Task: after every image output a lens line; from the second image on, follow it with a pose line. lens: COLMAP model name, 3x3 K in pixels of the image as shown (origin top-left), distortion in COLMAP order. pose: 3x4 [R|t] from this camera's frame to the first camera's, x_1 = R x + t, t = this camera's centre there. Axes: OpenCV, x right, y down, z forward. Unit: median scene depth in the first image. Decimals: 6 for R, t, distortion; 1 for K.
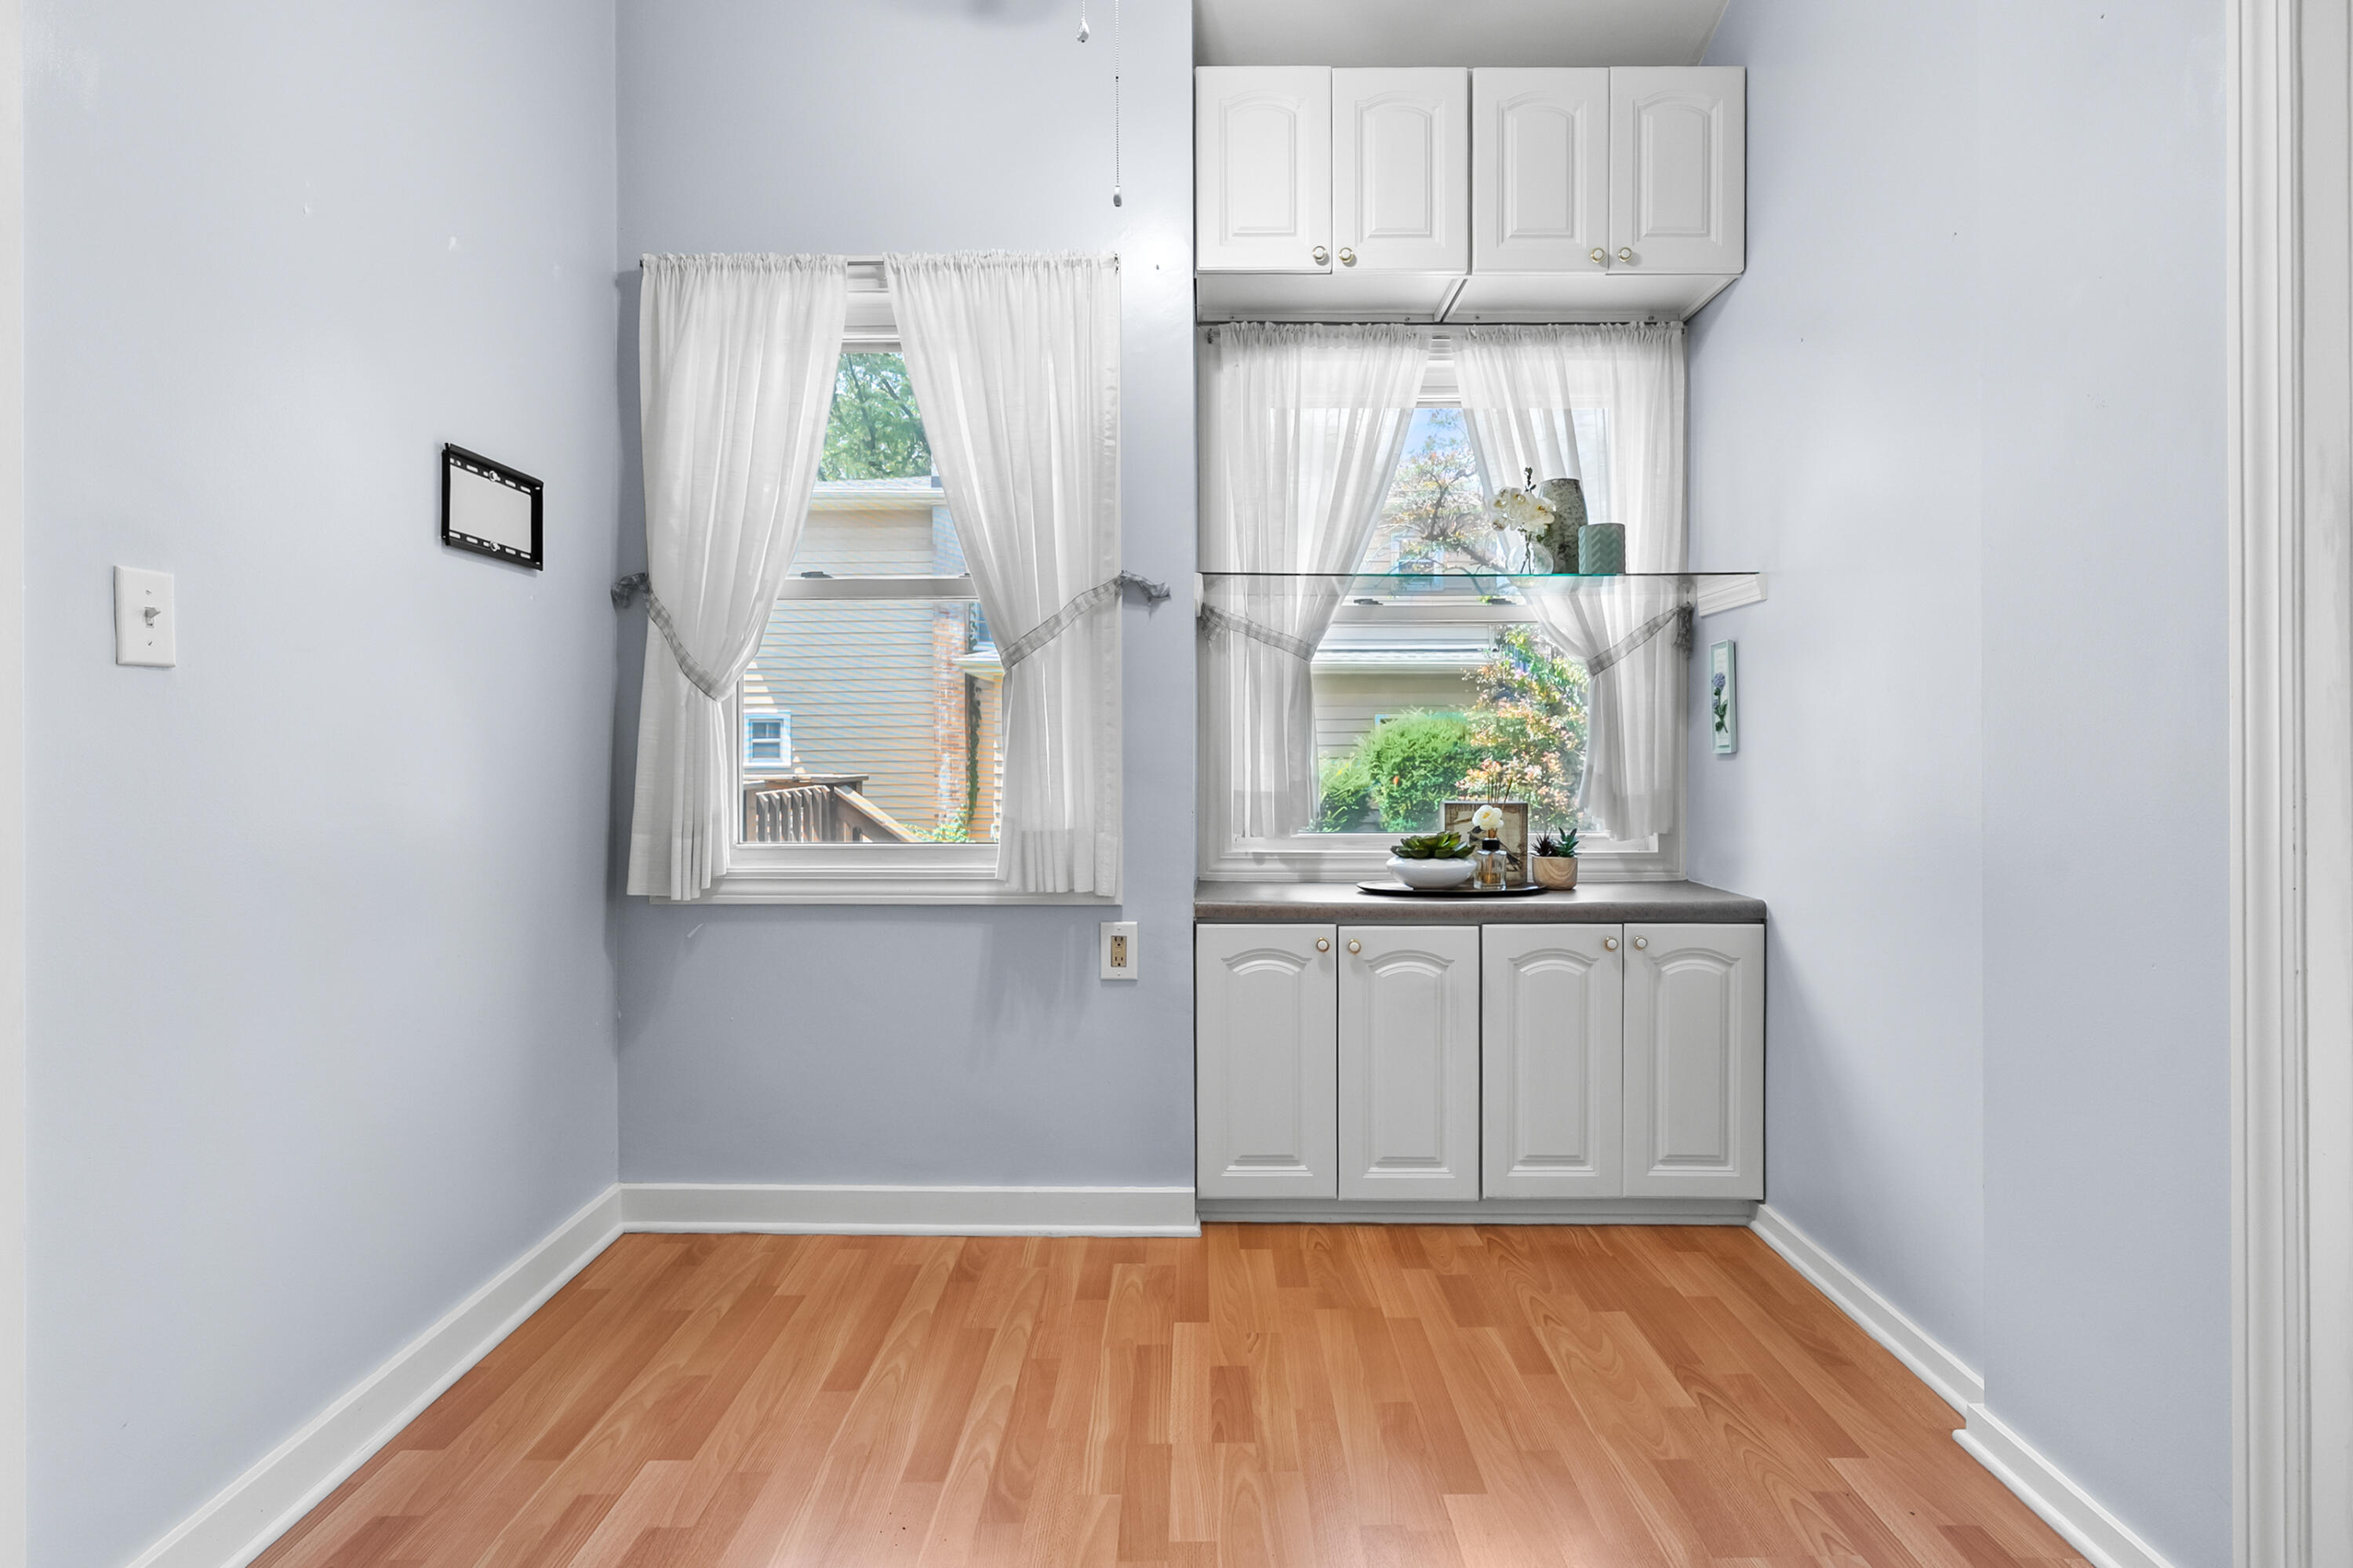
lens RADIAL K [[1088.5, 0, 1181.4], [0, 1088.5, 762.5], [0, 0, 1]] dist [-0.004856, 0.001218]
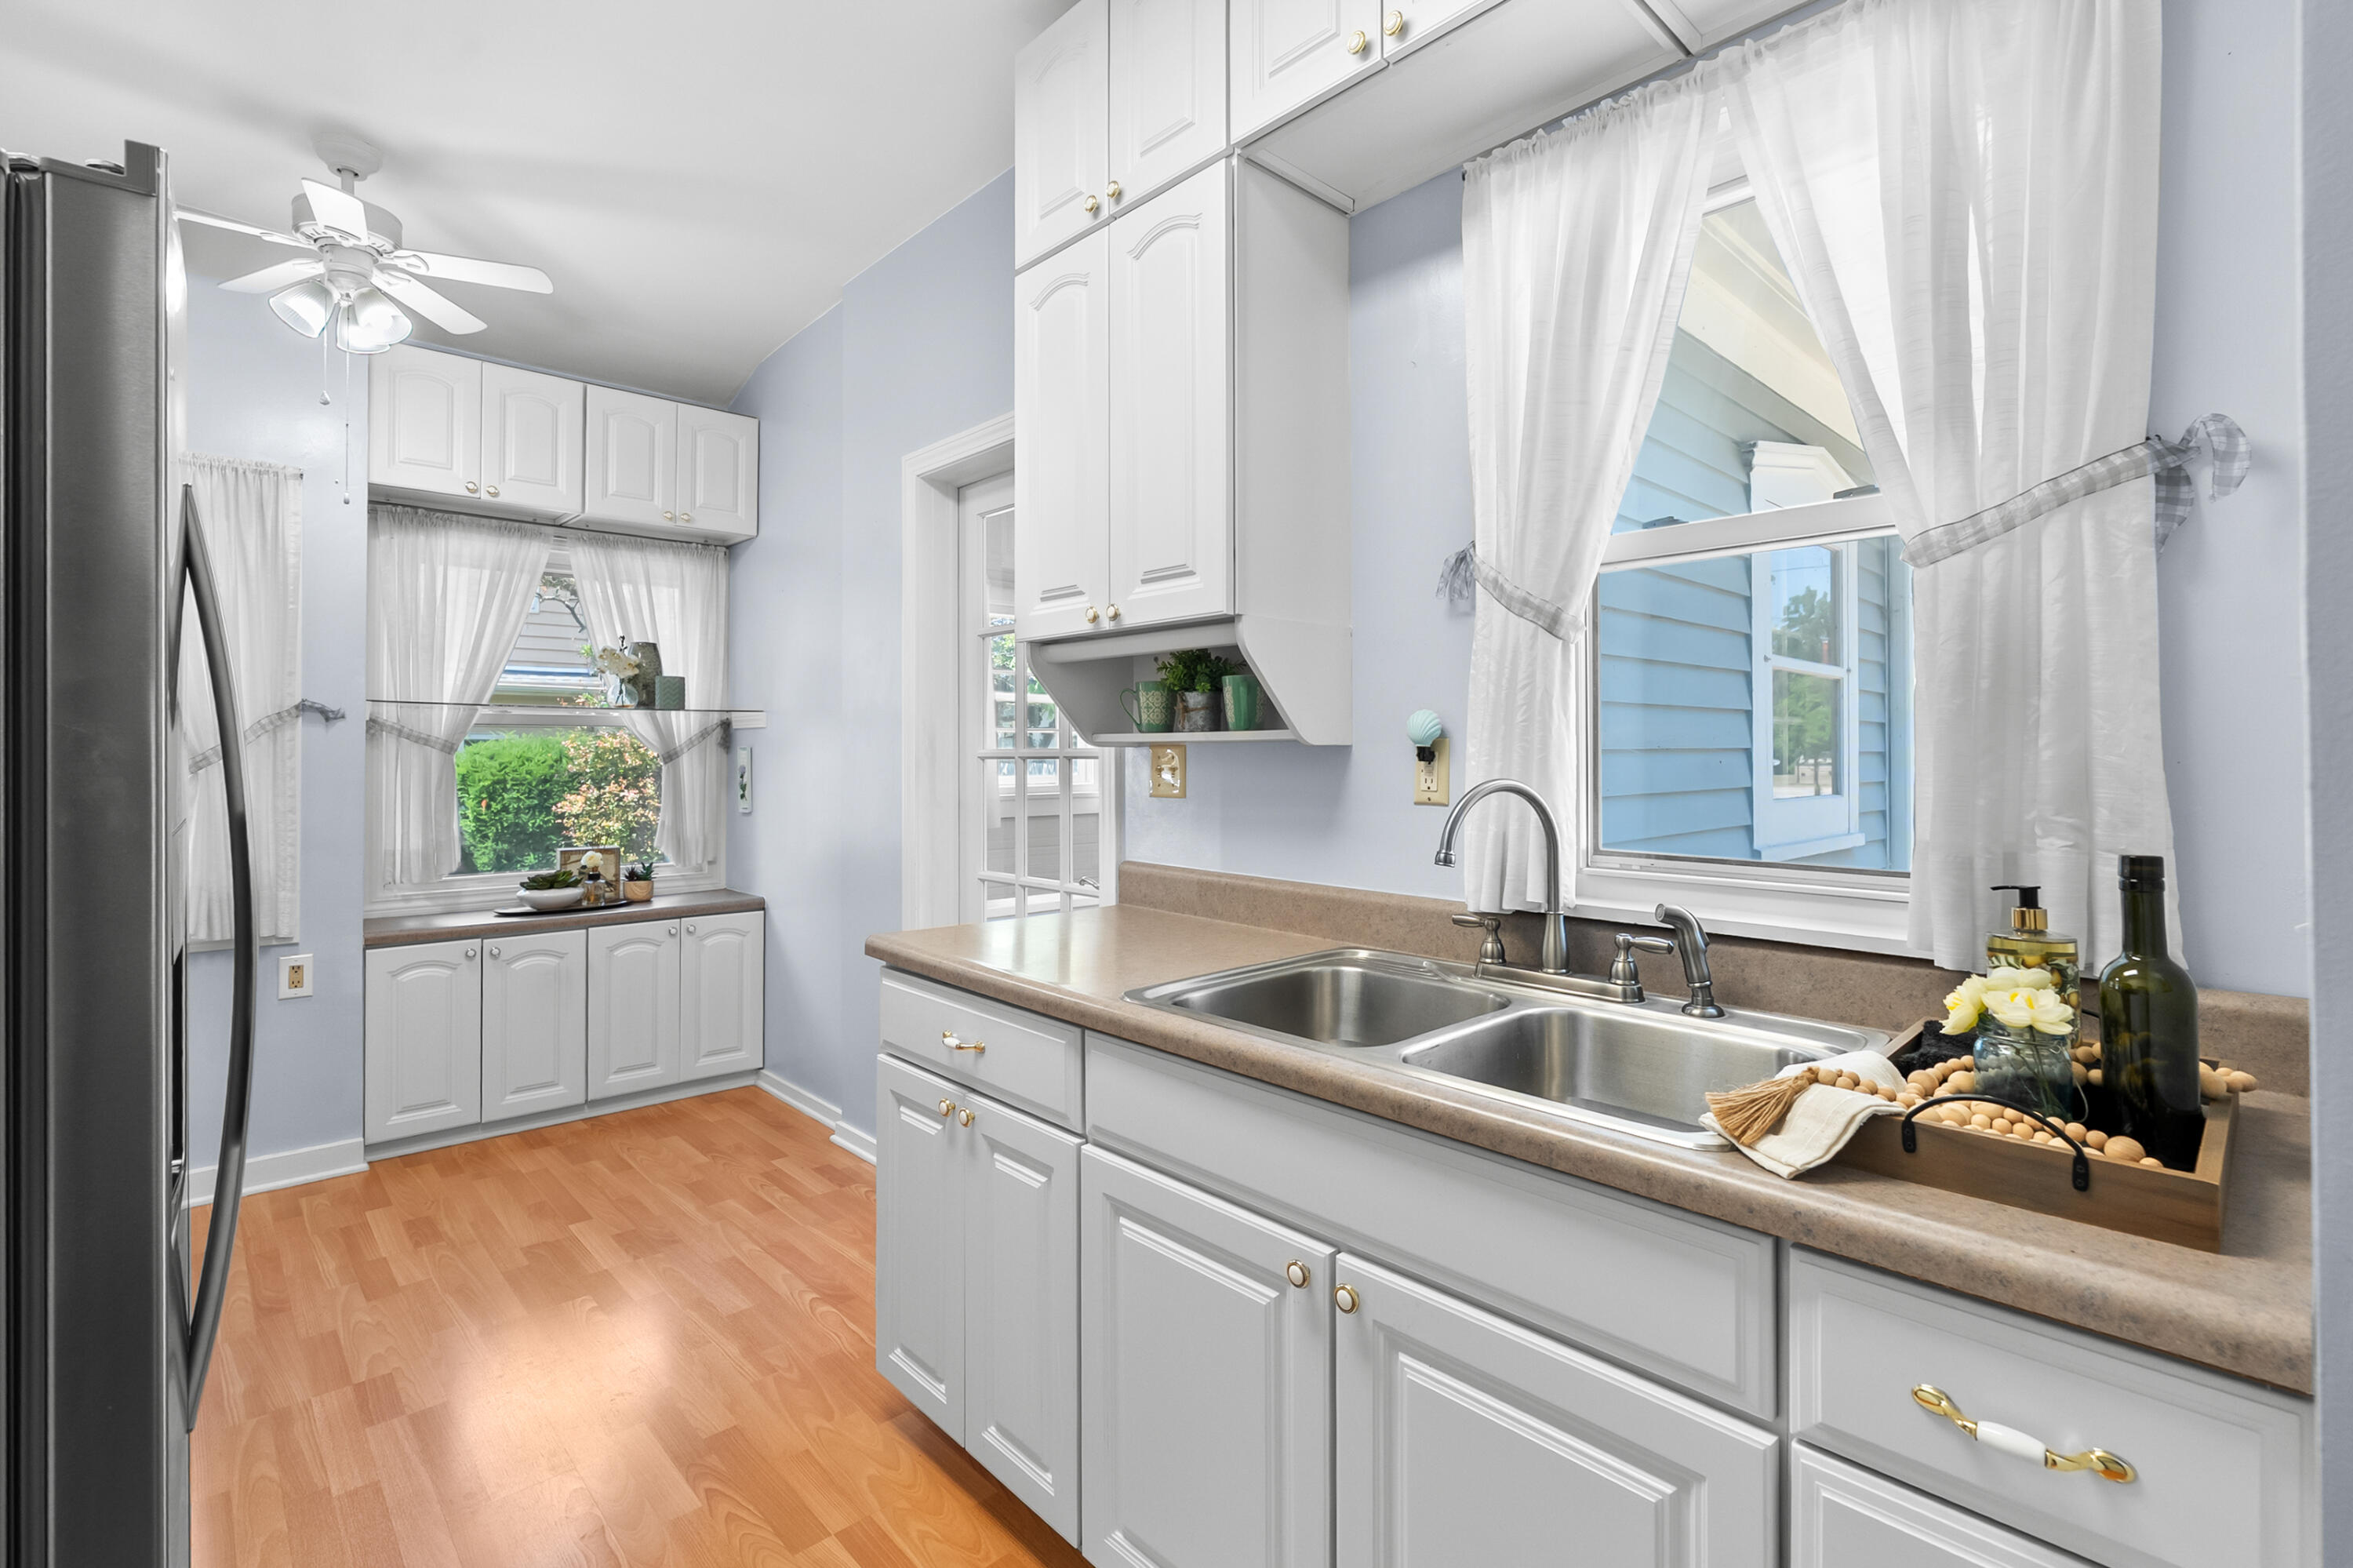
lens RADIAL K [[1088.5, 0, 1203.7], [0, 1088.5, 744.5], [0, 0, 1]] dist [-0.004856, 0.001218]
pose [[0.700505, 0.010570, 0.713570, -0.215176], [0.000603, 0.999881, -0.015402, -0.088467], [-0.713648, 0.011220, 0.700415, -0.708977]]
